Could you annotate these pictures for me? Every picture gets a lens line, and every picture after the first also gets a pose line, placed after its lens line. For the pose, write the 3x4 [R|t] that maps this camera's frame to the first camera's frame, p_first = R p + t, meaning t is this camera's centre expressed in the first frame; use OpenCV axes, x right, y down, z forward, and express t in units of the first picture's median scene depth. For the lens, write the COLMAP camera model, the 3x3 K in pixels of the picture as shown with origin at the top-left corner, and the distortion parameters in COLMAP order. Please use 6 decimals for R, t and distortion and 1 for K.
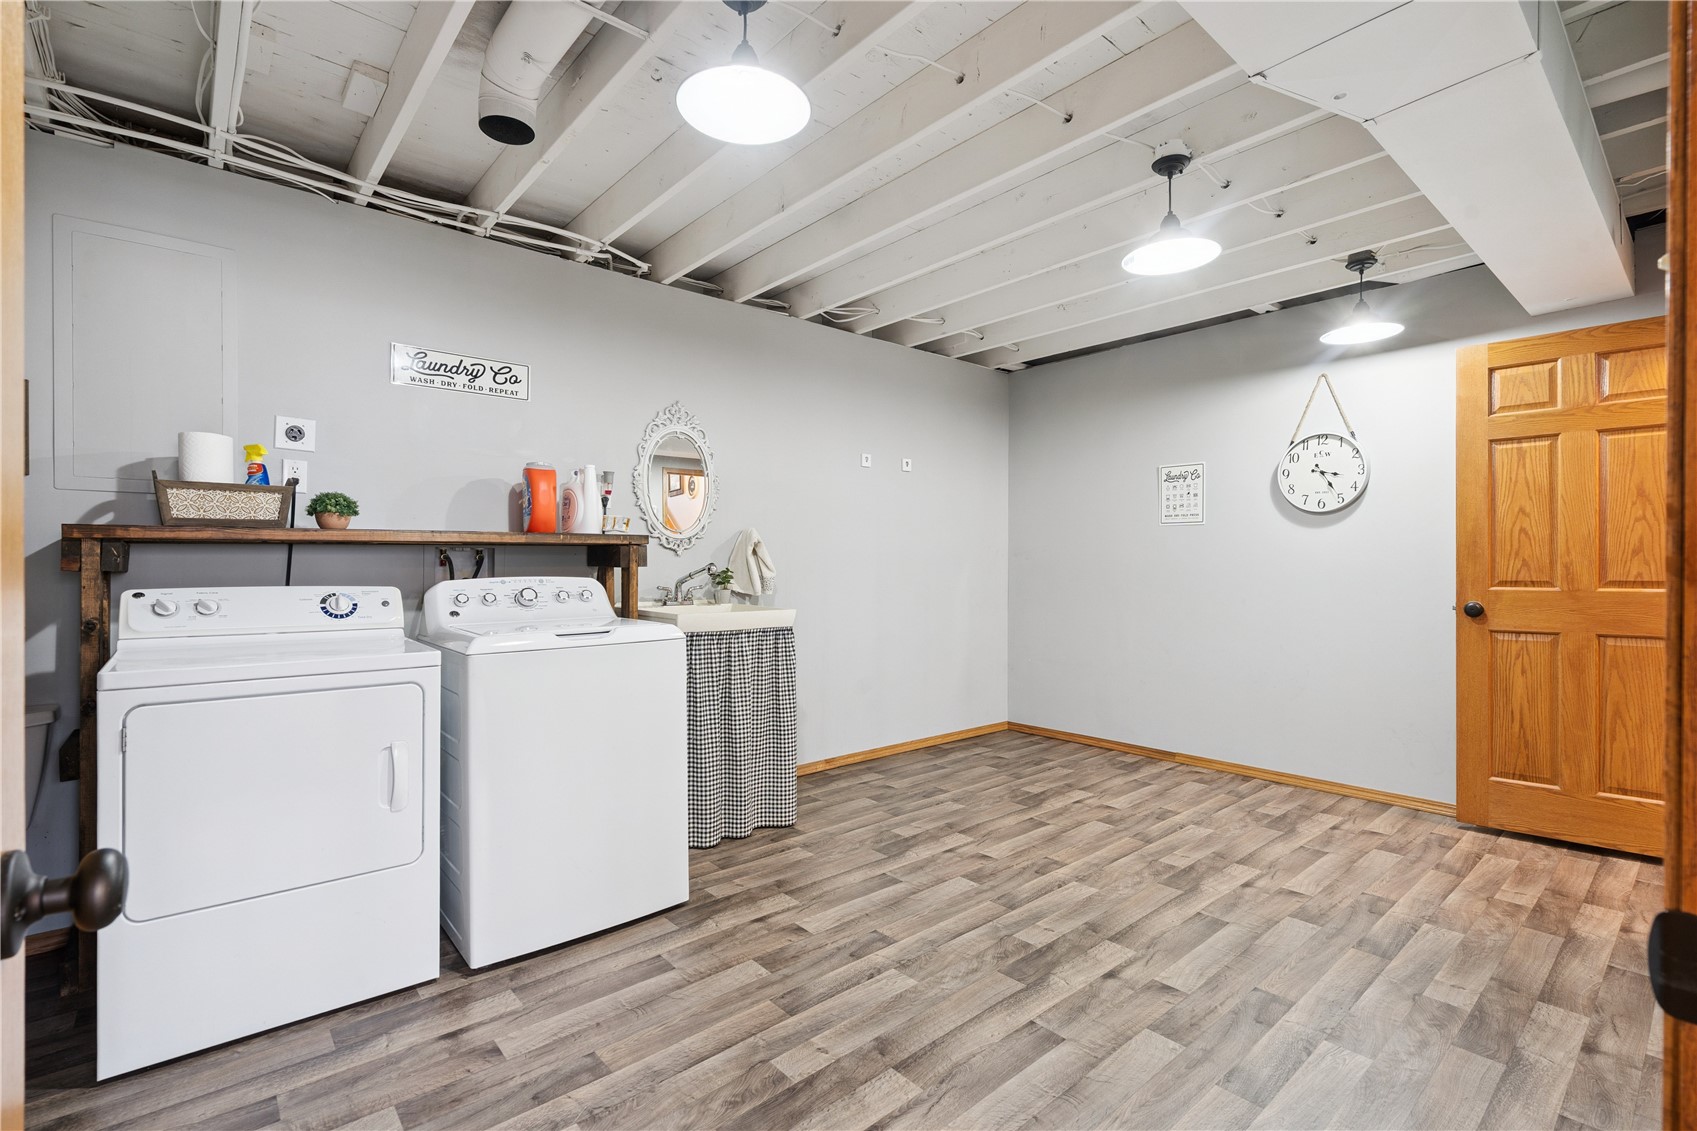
lens RADIAL K [[763.6, 0, 848.5], [0, 763.6, 565.5], [0, 0, 1]] dist [-0.002699, 0.000756]
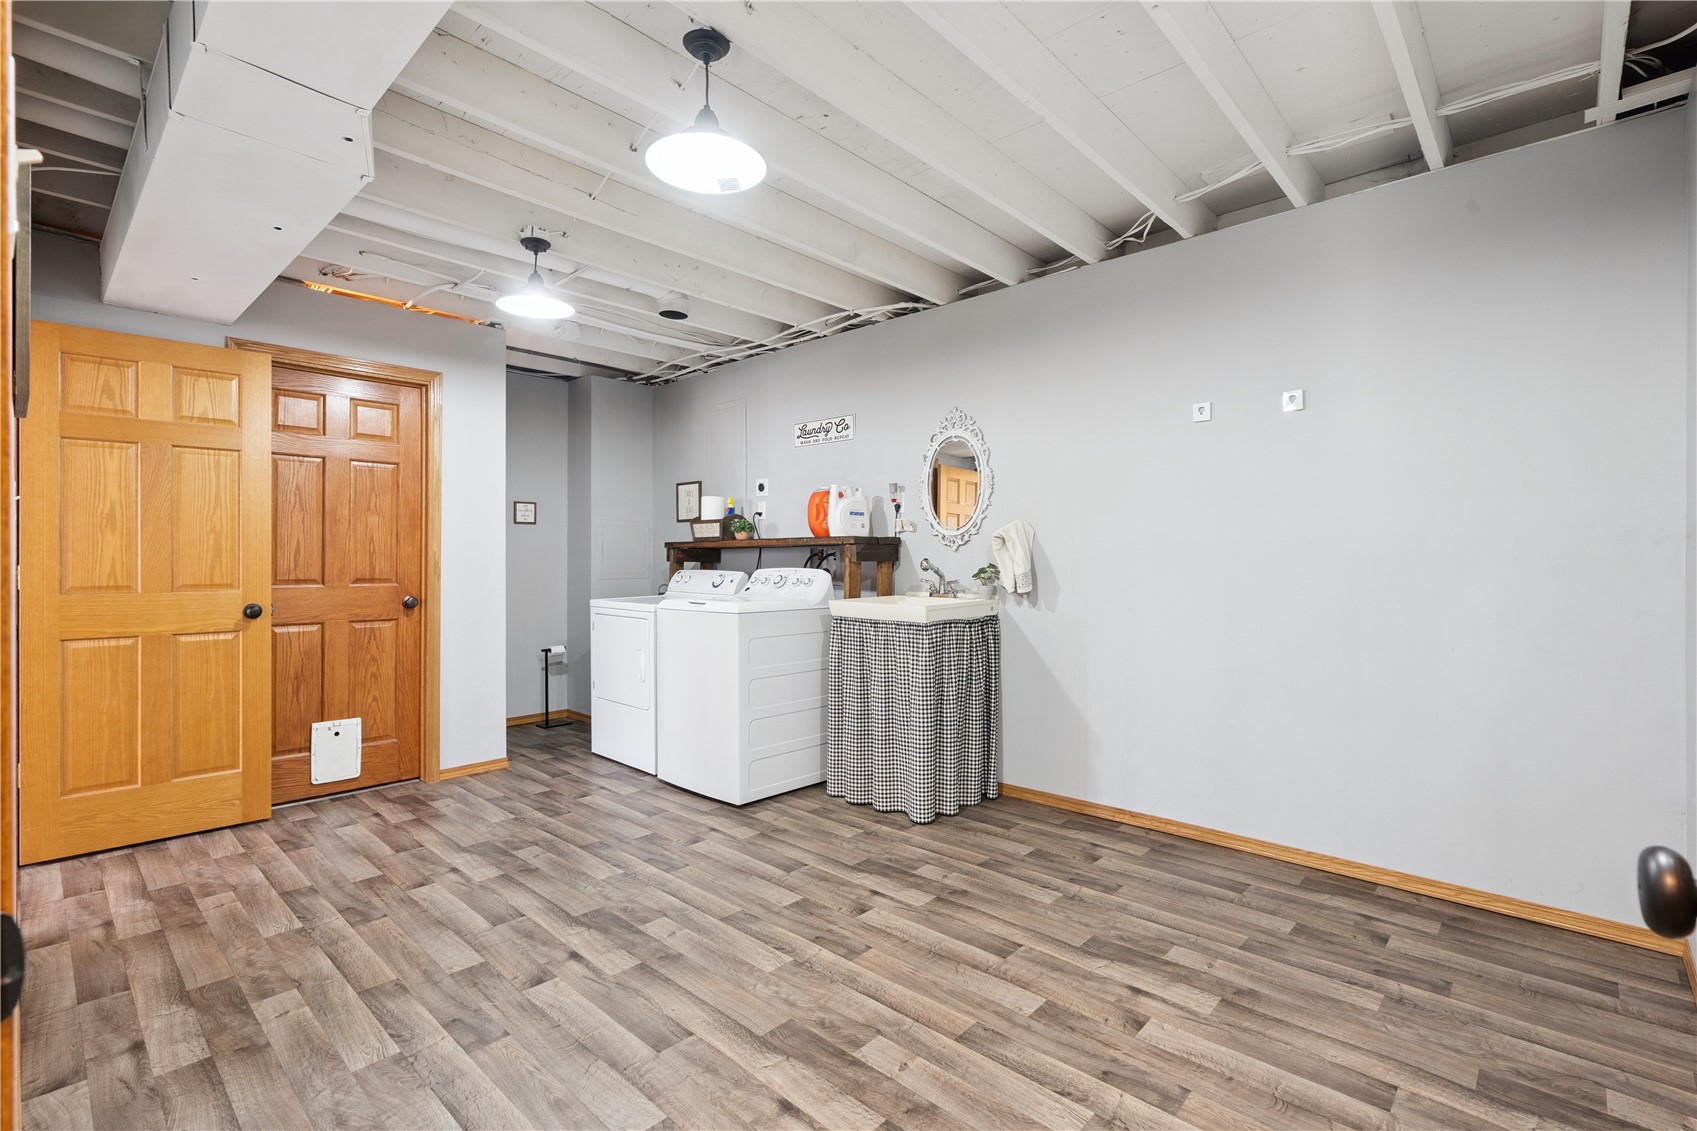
lens RADIAL K [[778.8, 0, 851.3], [0, 778.8, 522.0], [0, 0, 1]] dist [-0.010525, 0.004467]
pose [[0.114485, -0.040383, -0.992604, 0.990282], [-0.001029, 0.999168, -0.040769, -0.008807], [0.993425, 0.005689, 0.114348, 0.846806]]
